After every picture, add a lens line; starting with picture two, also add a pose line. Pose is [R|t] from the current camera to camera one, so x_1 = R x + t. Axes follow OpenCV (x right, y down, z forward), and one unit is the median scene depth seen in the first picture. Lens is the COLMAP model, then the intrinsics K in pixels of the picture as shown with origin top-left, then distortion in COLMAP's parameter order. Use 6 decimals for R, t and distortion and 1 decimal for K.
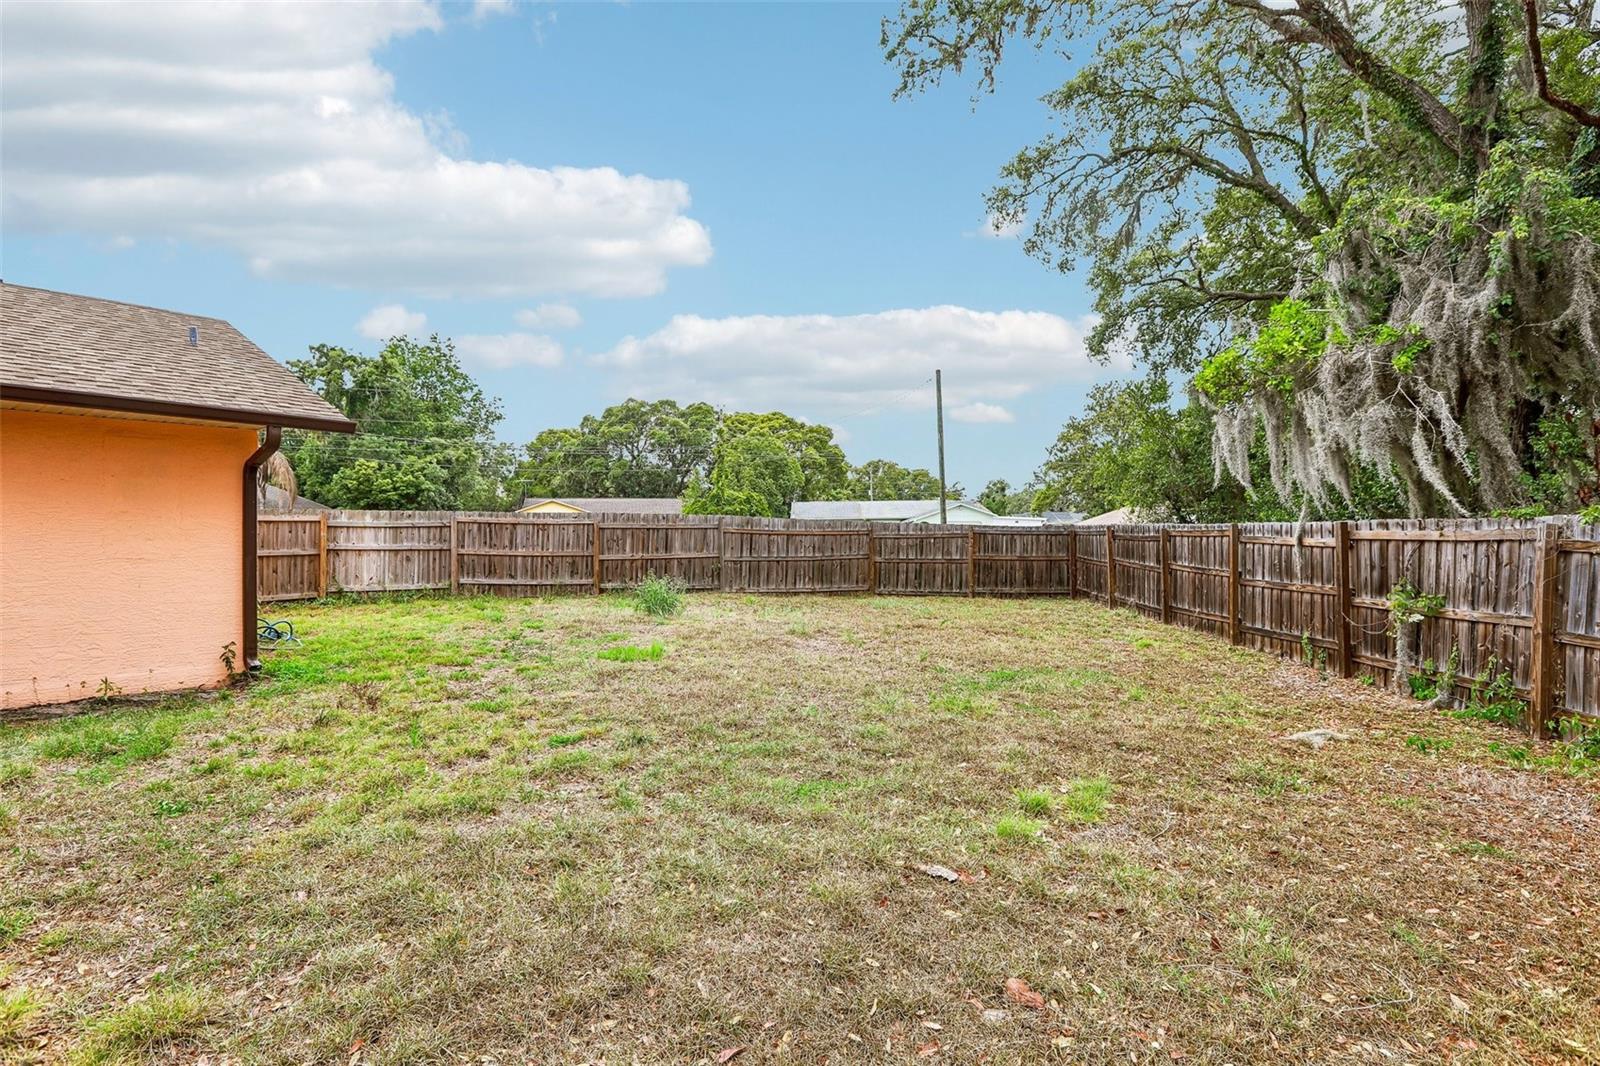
lens RADIAL K [[771.2, 0, 788.1], [0, 771.2, 520.1], [0, 0, 1]] dist [-0.037724, 0.018227]
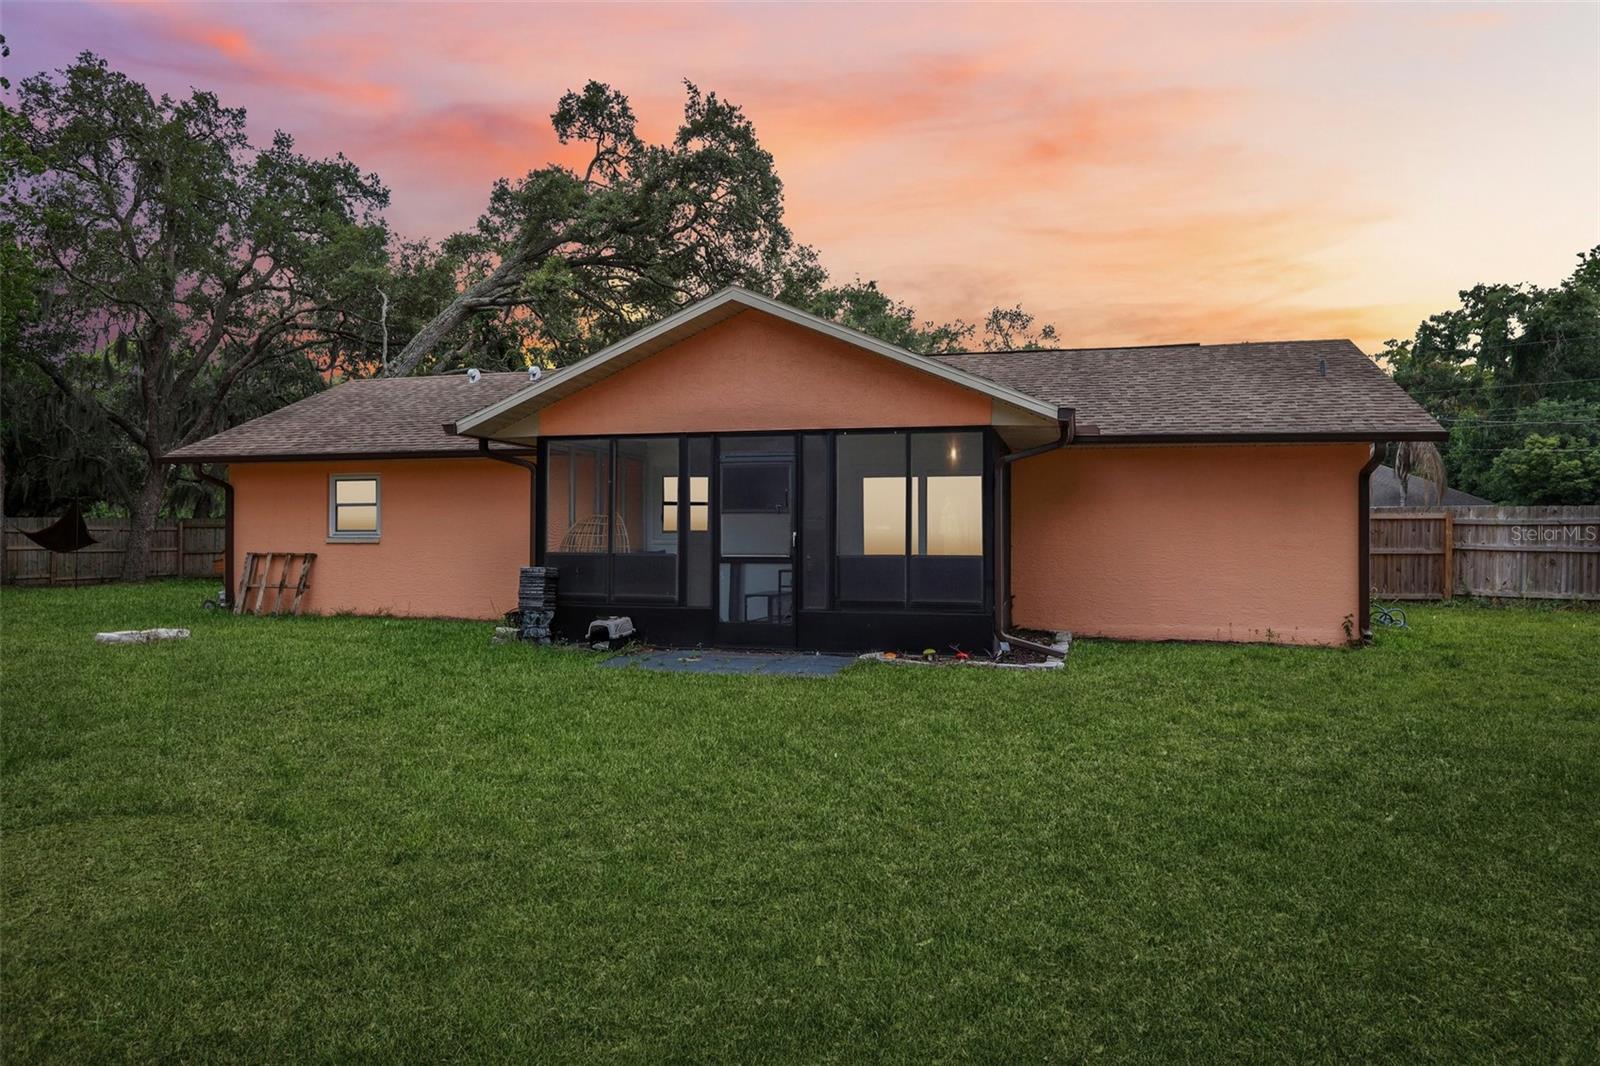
lens RADIAL K [[1042.4, 0, 800.0], [0, 1042.4, 533.0], [0, 0, 1]] dist [-0.003618, 0.003596]
pose [[0.423907, 0.005188, -0.905691, 0.200802], [0.006580, 0.999940, 0.008808, 0.001993], [0.905682, -0.009693, 0.423847, -0.252151]]
